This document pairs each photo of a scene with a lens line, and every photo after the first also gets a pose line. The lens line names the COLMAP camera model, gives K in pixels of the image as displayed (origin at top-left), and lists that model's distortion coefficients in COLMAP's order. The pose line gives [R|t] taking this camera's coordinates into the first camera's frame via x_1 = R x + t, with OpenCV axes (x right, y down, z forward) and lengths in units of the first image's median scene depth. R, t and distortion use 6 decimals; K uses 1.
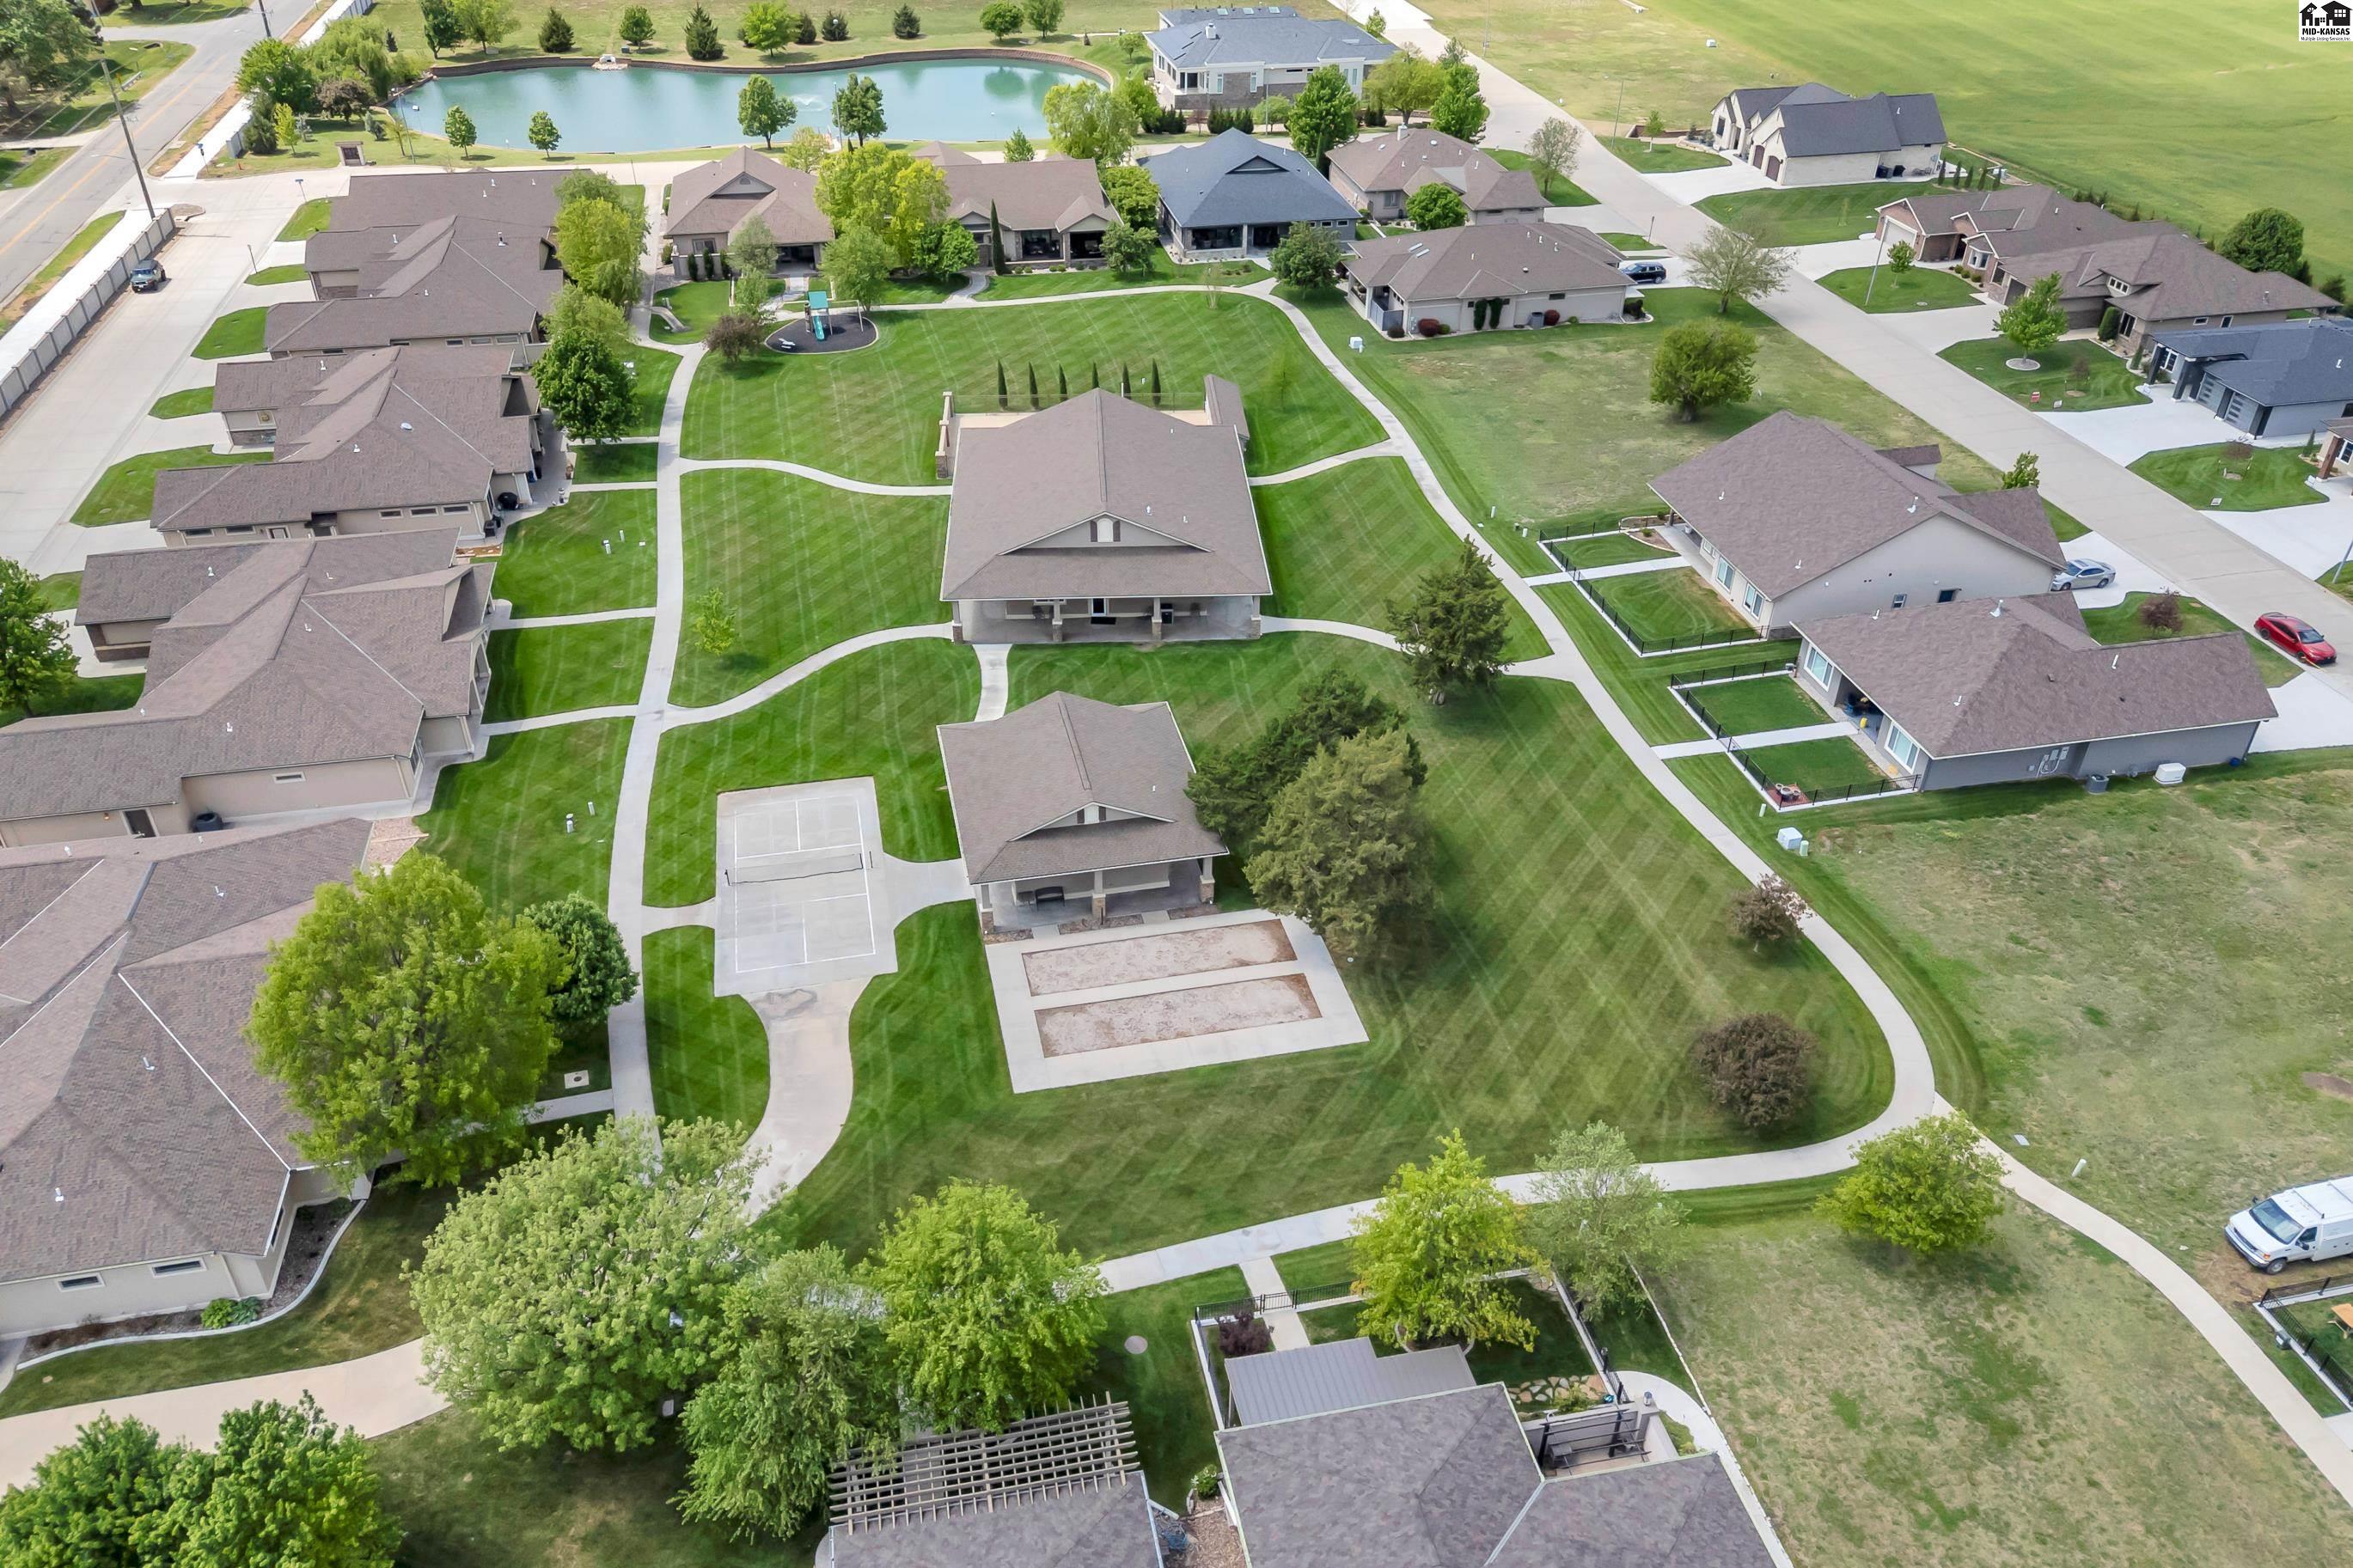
lens RADIAL K [[1728.3, 0, 1176.8], [0, 1728.3, 794.6], [0, 0, 1]] dist [0.070586, -0.055315]
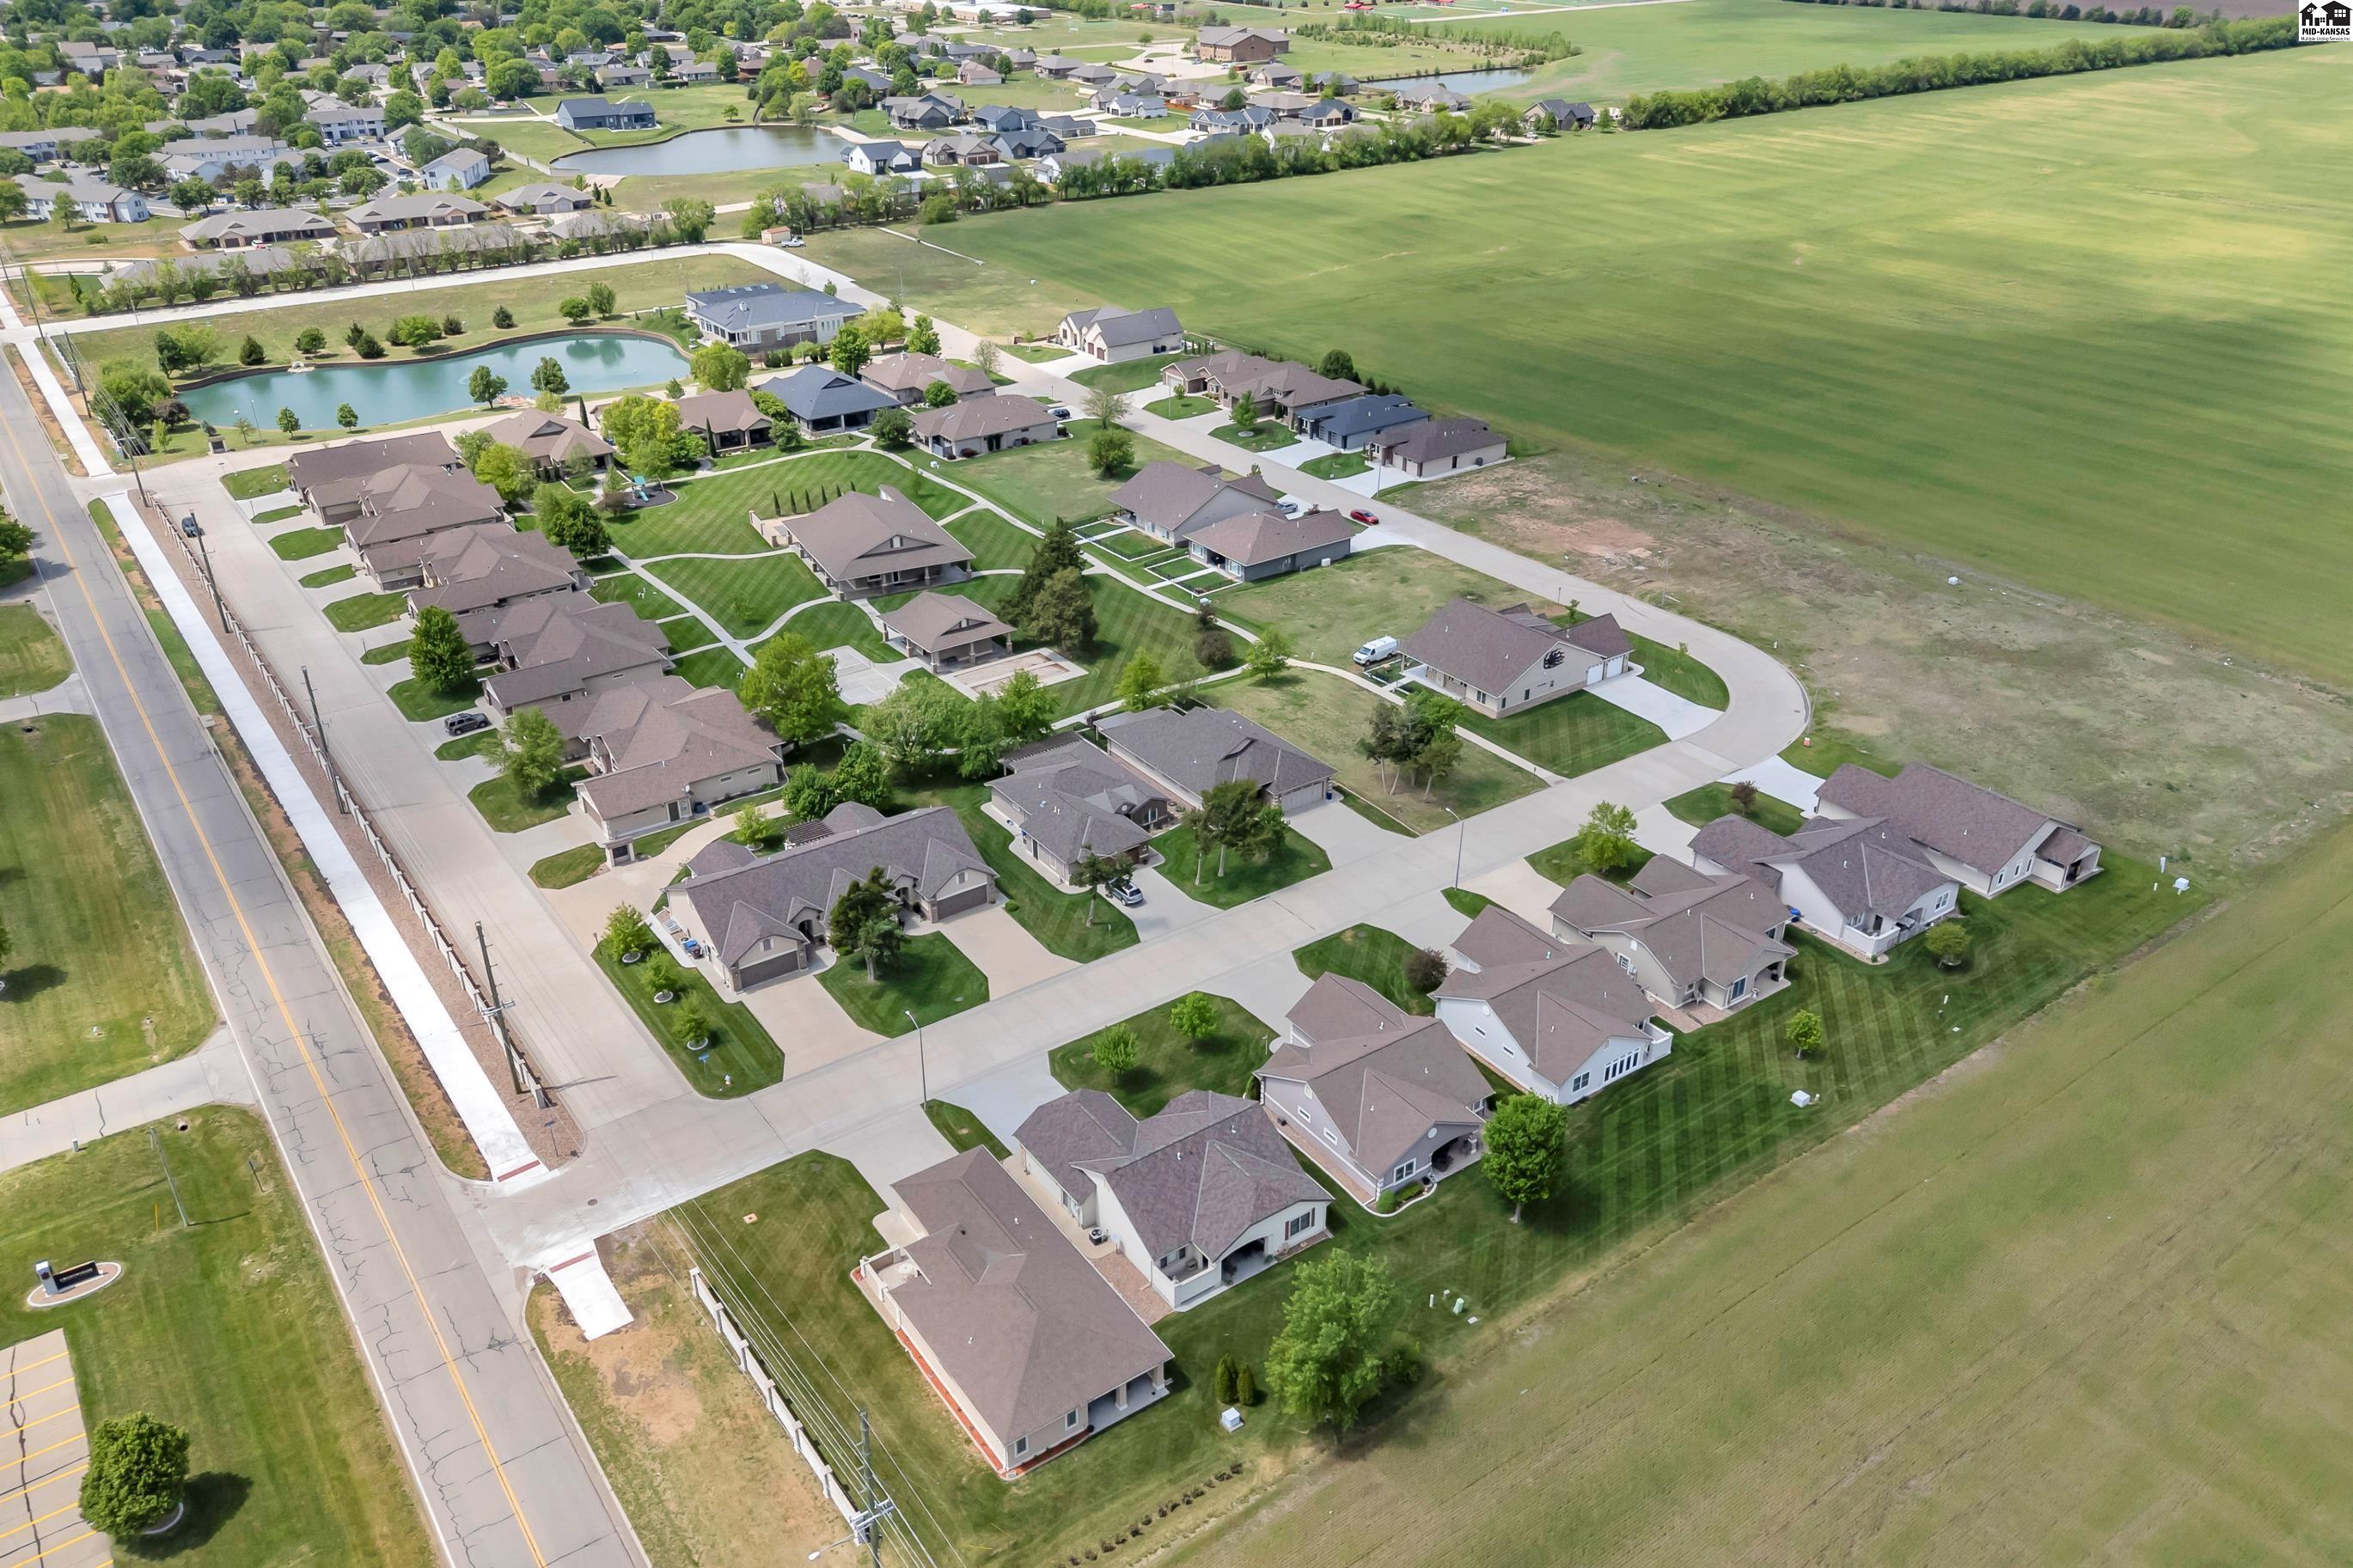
lens RADIAL K [[1728.3, 0, 1180.4], [0, 1728.3, 780.5], [0, 0, 1]] dist [0.070586, -0.055315]
pose [[0.915573, -0.196857, 0.350674, -0.382818], [0.233098, 0.970354, -0.063867, 0.260802], [-0.327705, 0.140216, 0.934317, -0.819412]]
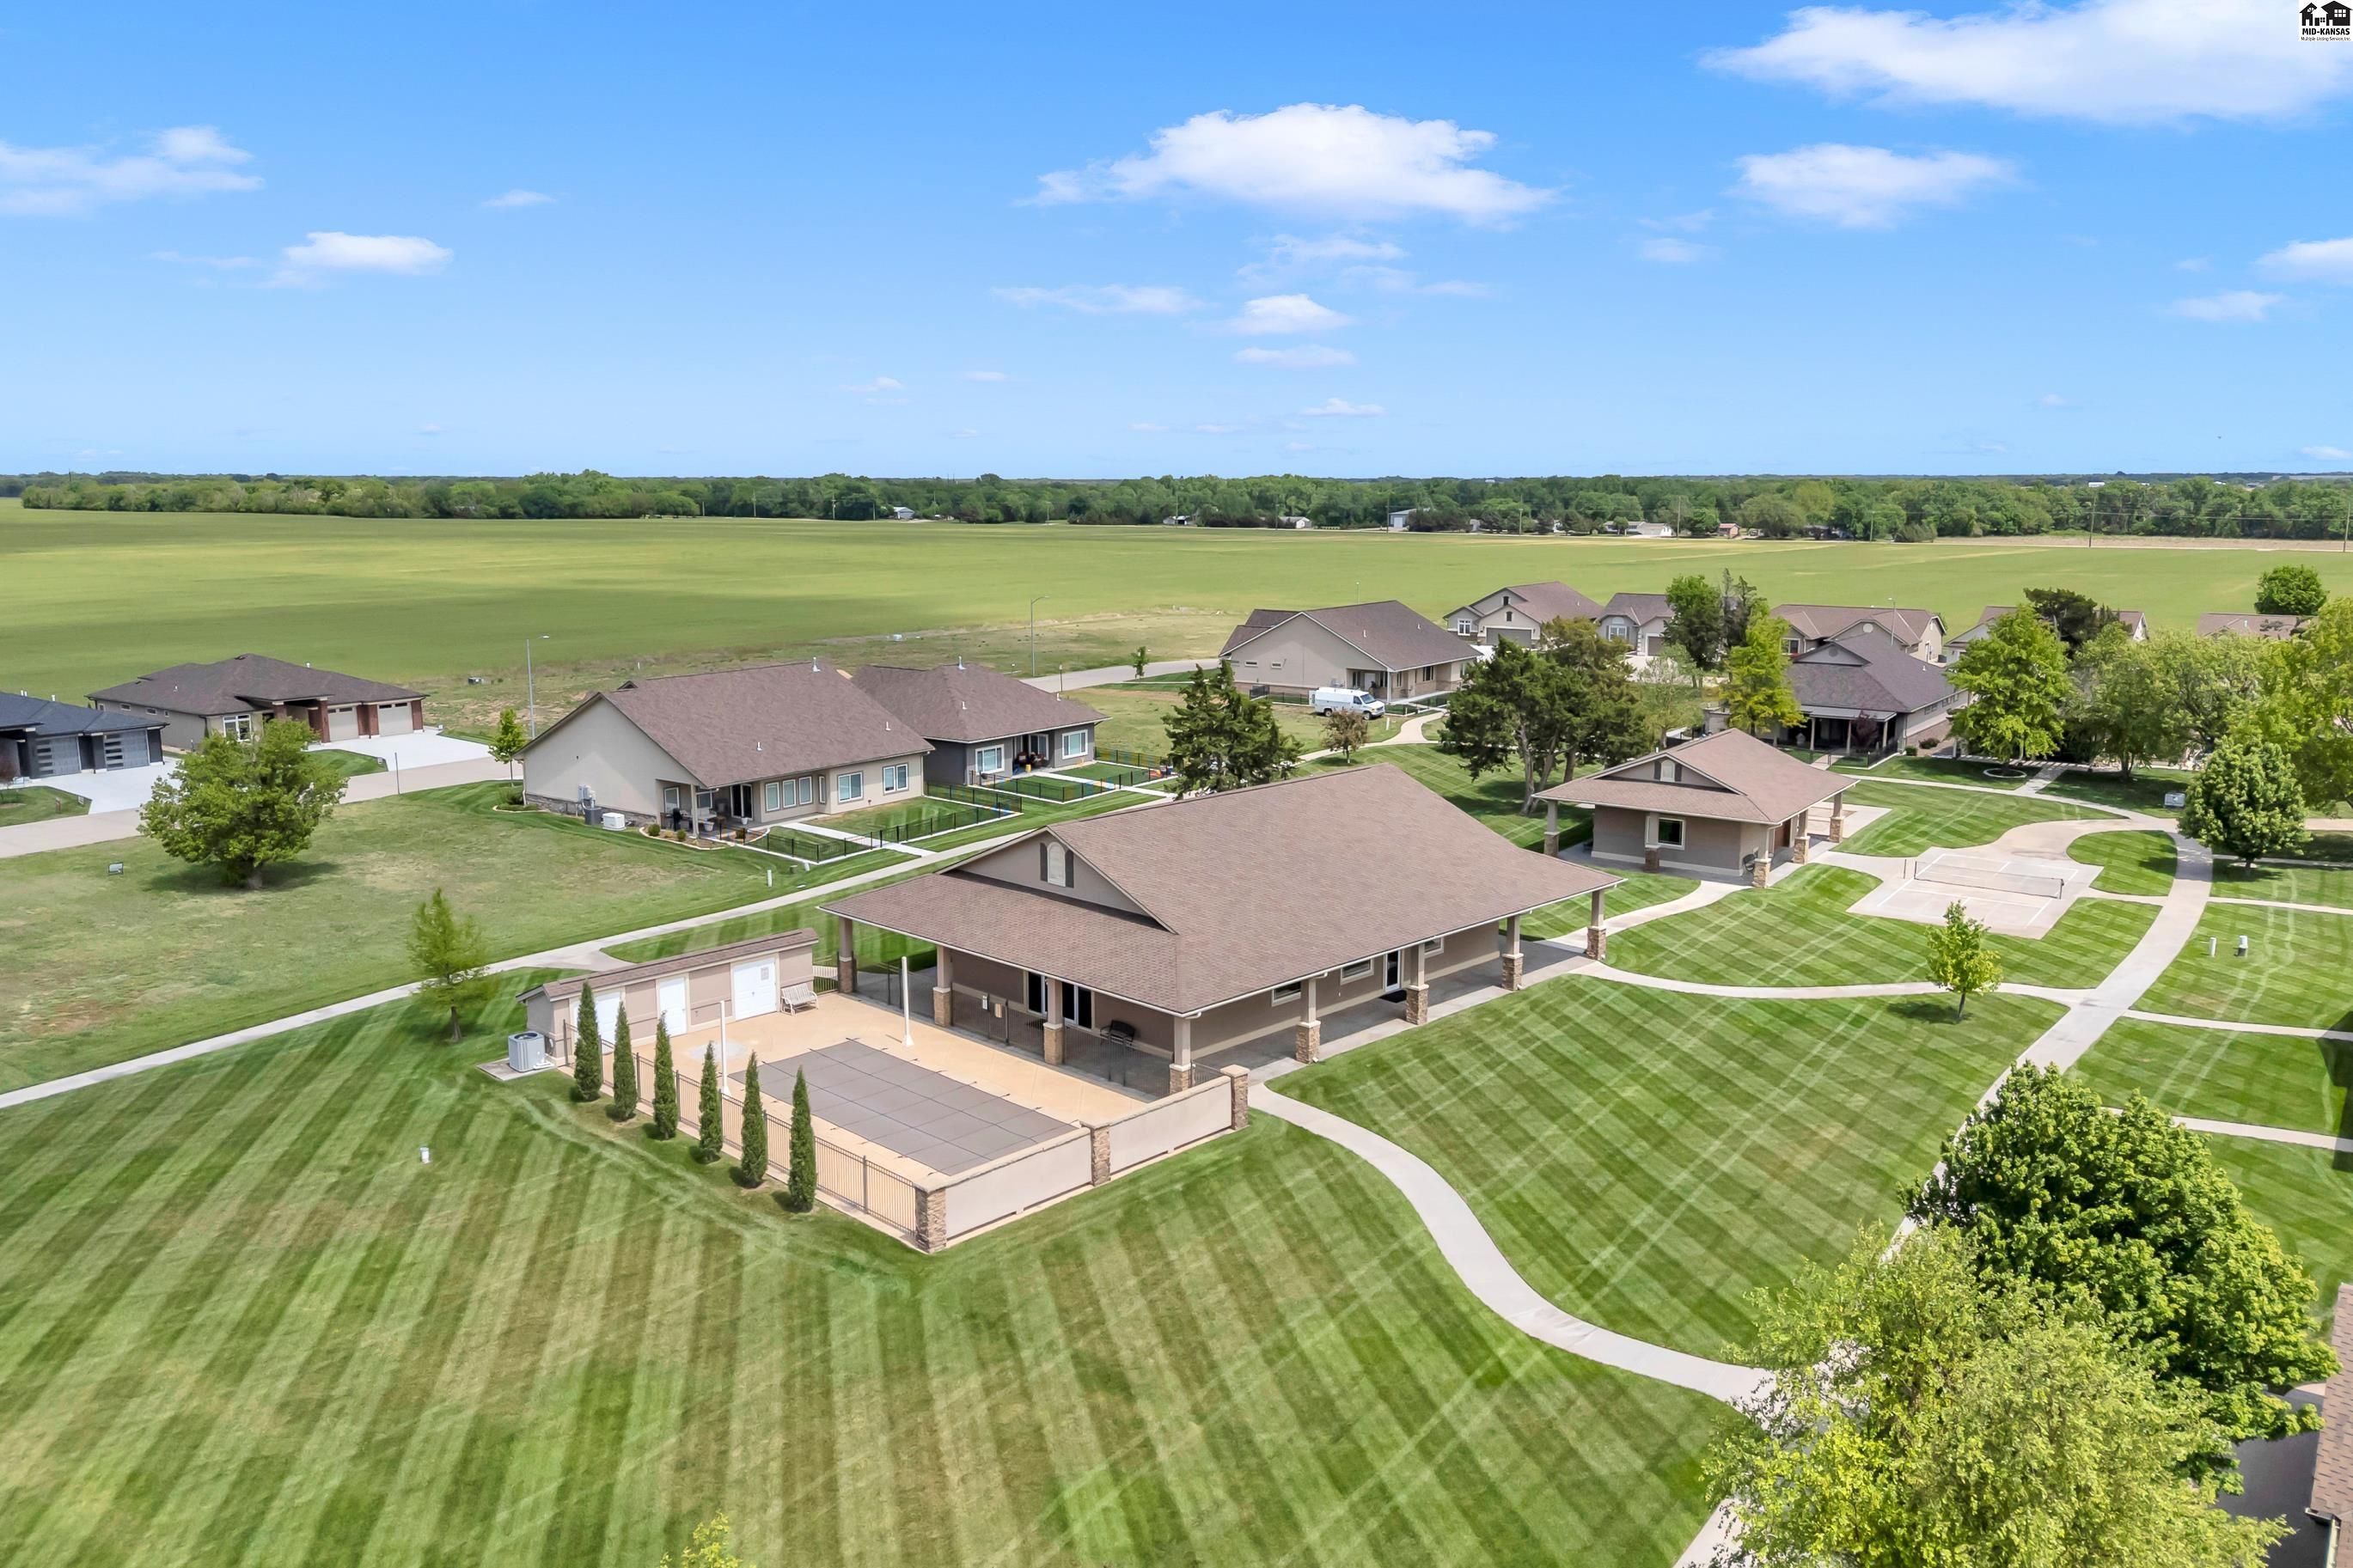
lens RADIAL K [[1728.3, 0, 1176.1], [0, 1728.3, 783.9], [0, 0, 1]] dist [0.070586, -0.055315]
pose [[-0.668564, -0.138716, 0.730603, -0.349280], [0.411320, 0.749511, 0.518699, -0.388859], [-0.619547, 0.647295, -0.444039, 0.941829]]
